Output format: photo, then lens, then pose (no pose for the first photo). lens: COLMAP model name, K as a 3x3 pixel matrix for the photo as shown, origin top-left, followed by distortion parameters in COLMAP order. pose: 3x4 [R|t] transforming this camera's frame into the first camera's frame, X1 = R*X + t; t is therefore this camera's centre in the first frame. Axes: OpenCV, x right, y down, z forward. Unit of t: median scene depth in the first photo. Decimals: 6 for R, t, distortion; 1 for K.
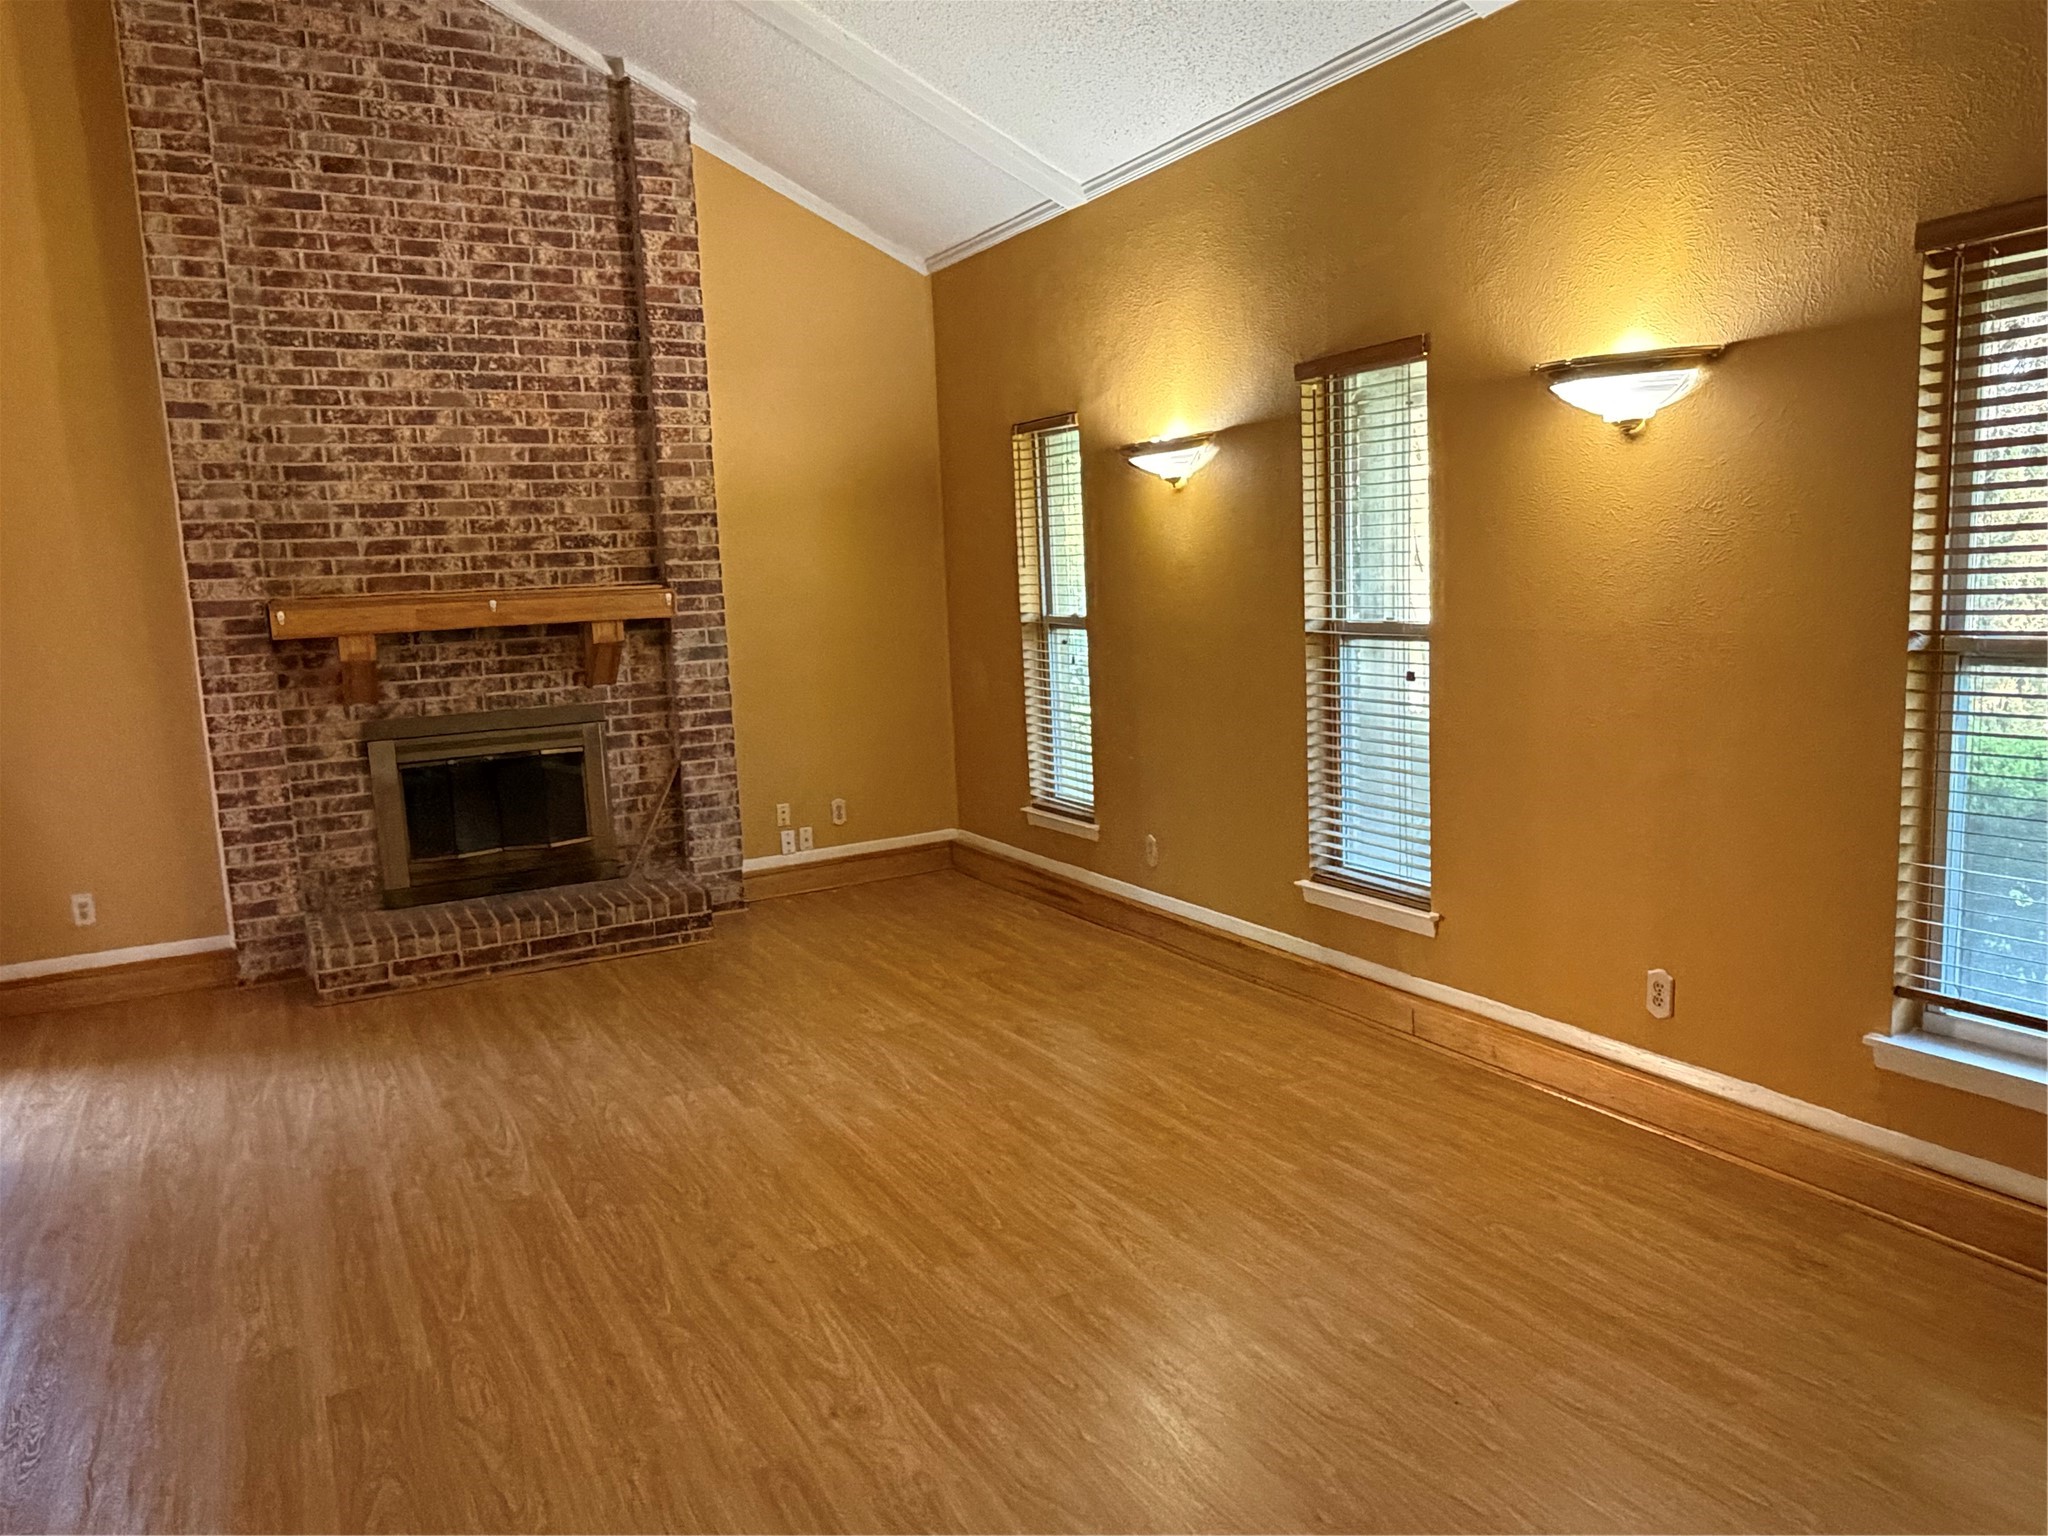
lens RADIAL K [[1422.7, 0, 1036.0], [0, 1422.7, 764.2], [0, 0, 1]] dist [0.010899, 0.003340]
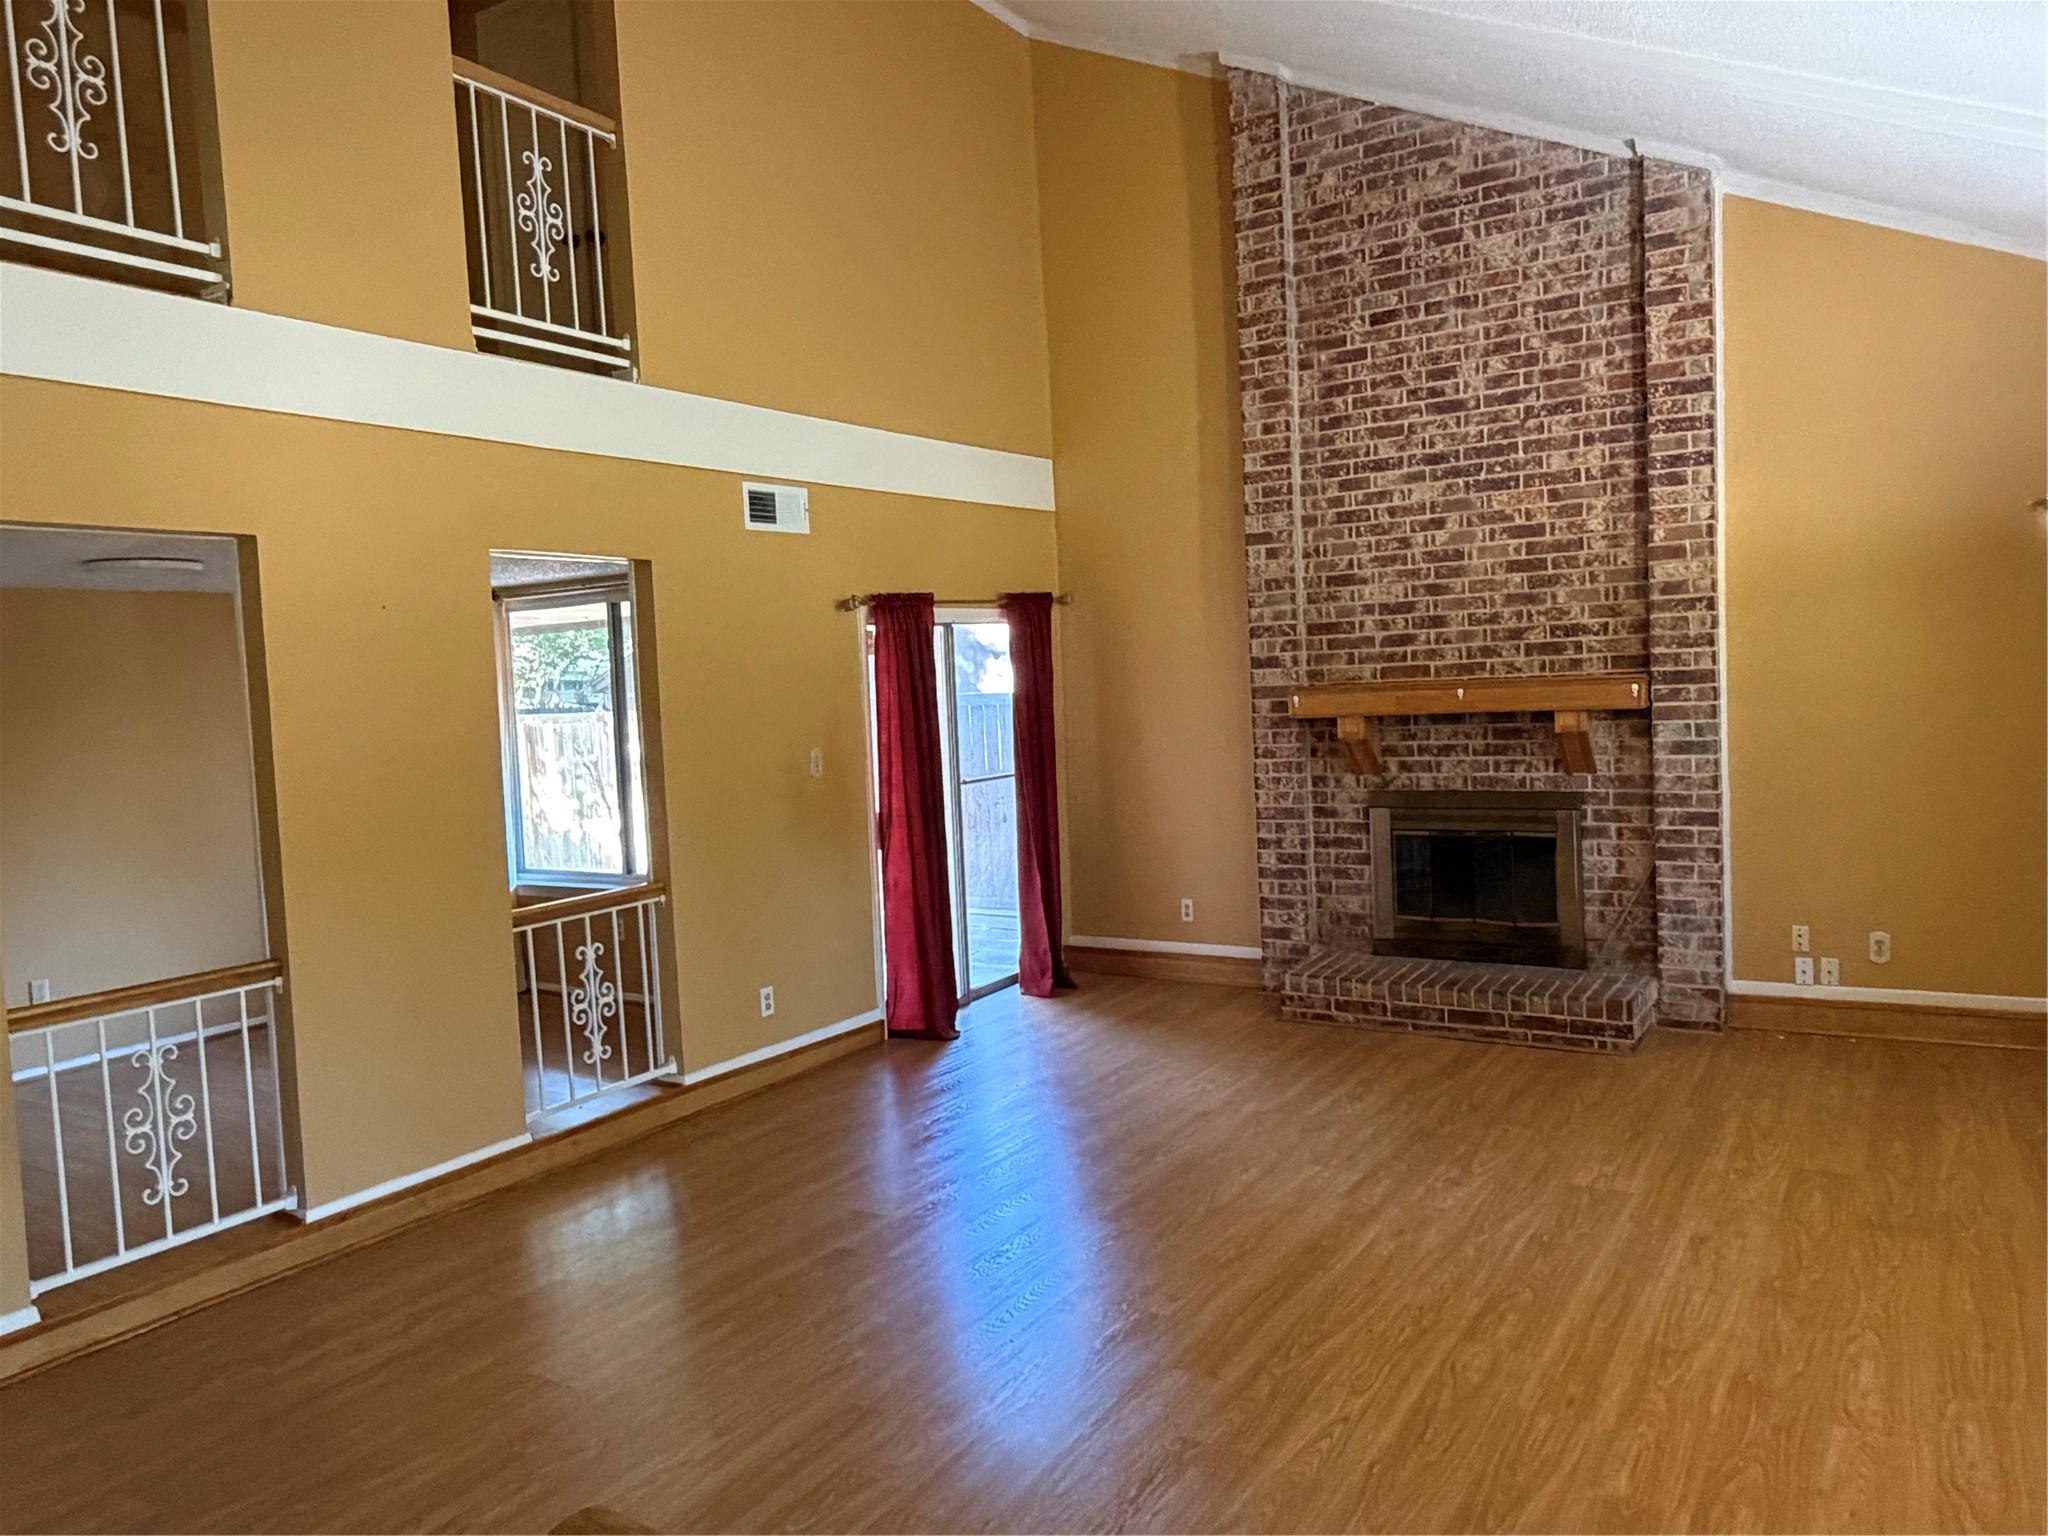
lens RADIAL K [[1422.7, 0, 1035.2], [0, 1422.7, 773.7], [0, 0, 1]] dist [0.010899, 0.003340]
pose [[0.475128, 0.079619, -0.876307, 0.411471], [-0.096488, 0.994606, 0.038052, -0.060461], [0.874610, 0.066474, 0.480248, 0.202777]]
